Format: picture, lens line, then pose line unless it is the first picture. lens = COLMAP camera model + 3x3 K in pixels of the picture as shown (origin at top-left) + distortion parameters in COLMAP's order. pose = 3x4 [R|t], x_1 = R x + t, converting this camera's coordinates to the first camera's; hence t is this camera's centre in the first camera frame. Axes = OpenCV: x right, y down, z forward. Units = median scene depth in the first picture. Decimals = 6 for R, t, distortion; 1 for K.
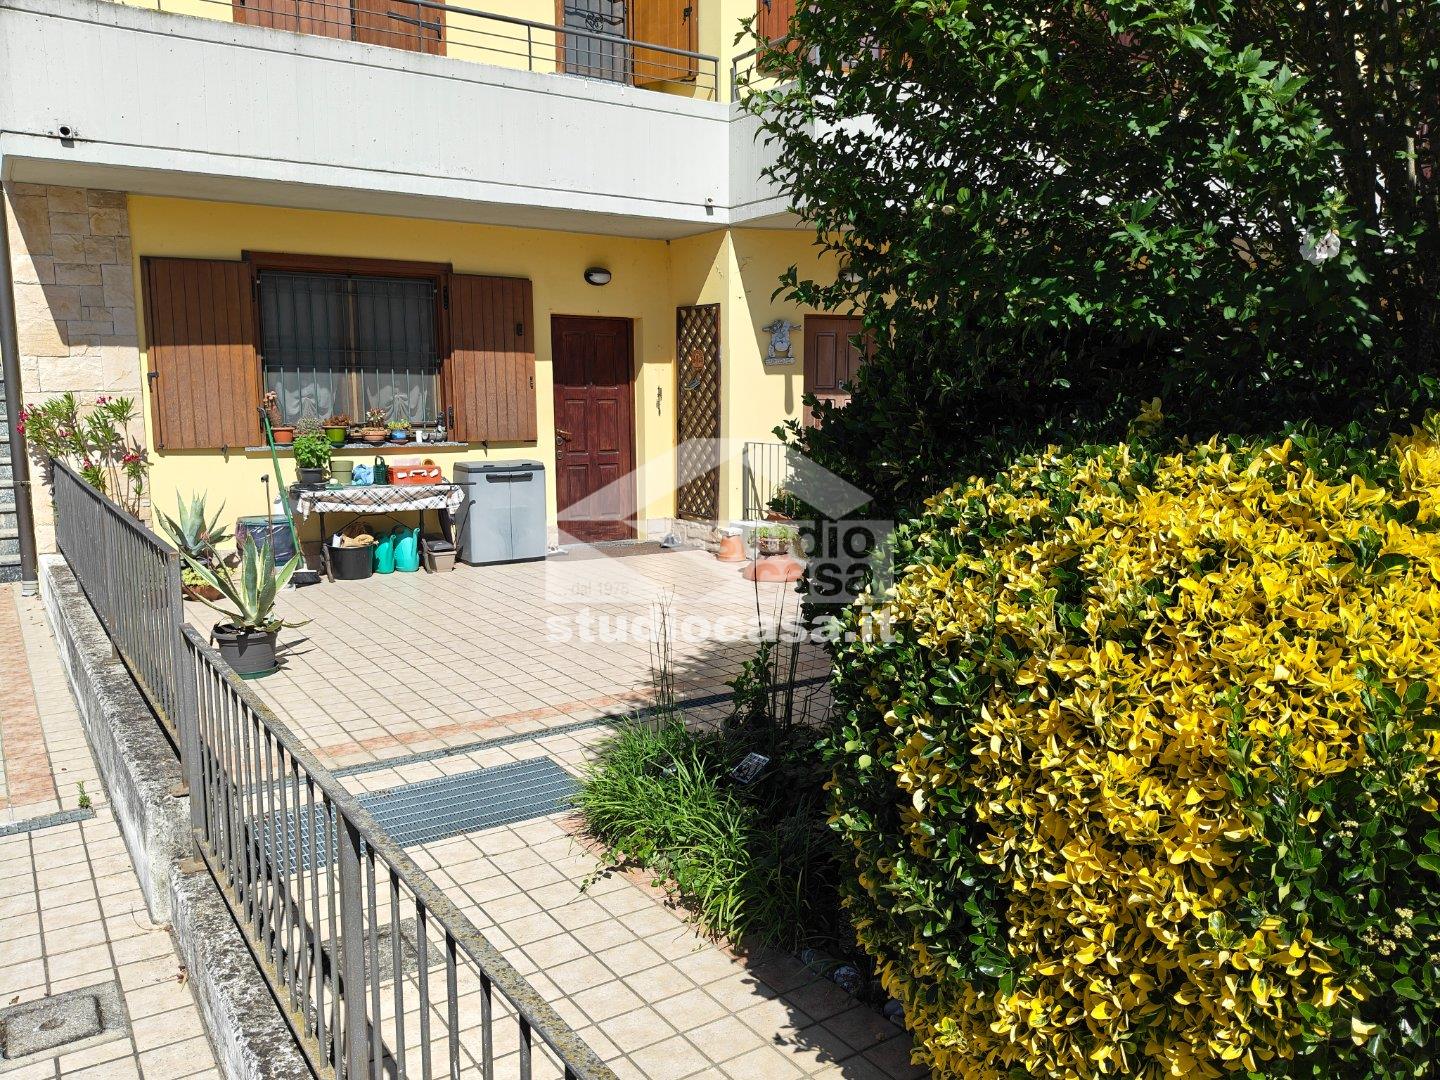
lens RADIAL K [[1111.5, 0, 719.7], [0, 1111.5, 544.6], [0, 0, 1]] dist [0.009106, -0.032432]
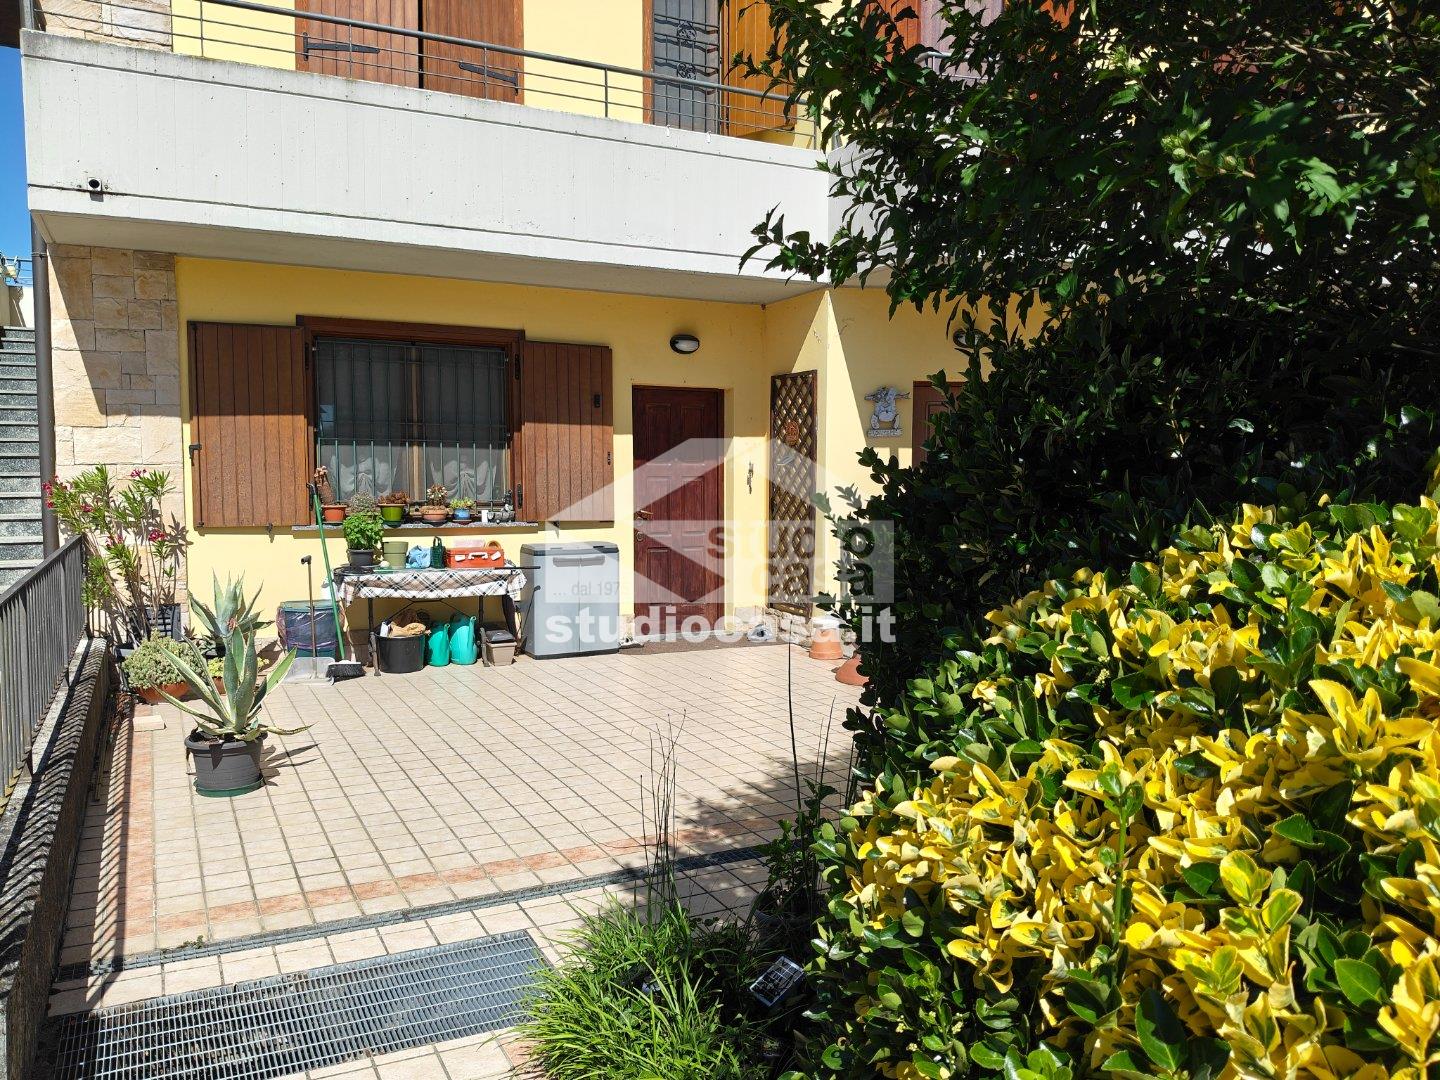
lens RADIAL K [[1111.5, 0, 717.5], [0, 1111.5, 540.3], [0, 0, 1]] dist [0.009106, -0.032432]
pose [[0.992517, 0.007918, -0.121851, 0.037080], [-0.017688, 0.996693, -0.079315, -0.009498], [0.120820, 0.080877, 0.989374, 0.142877]]
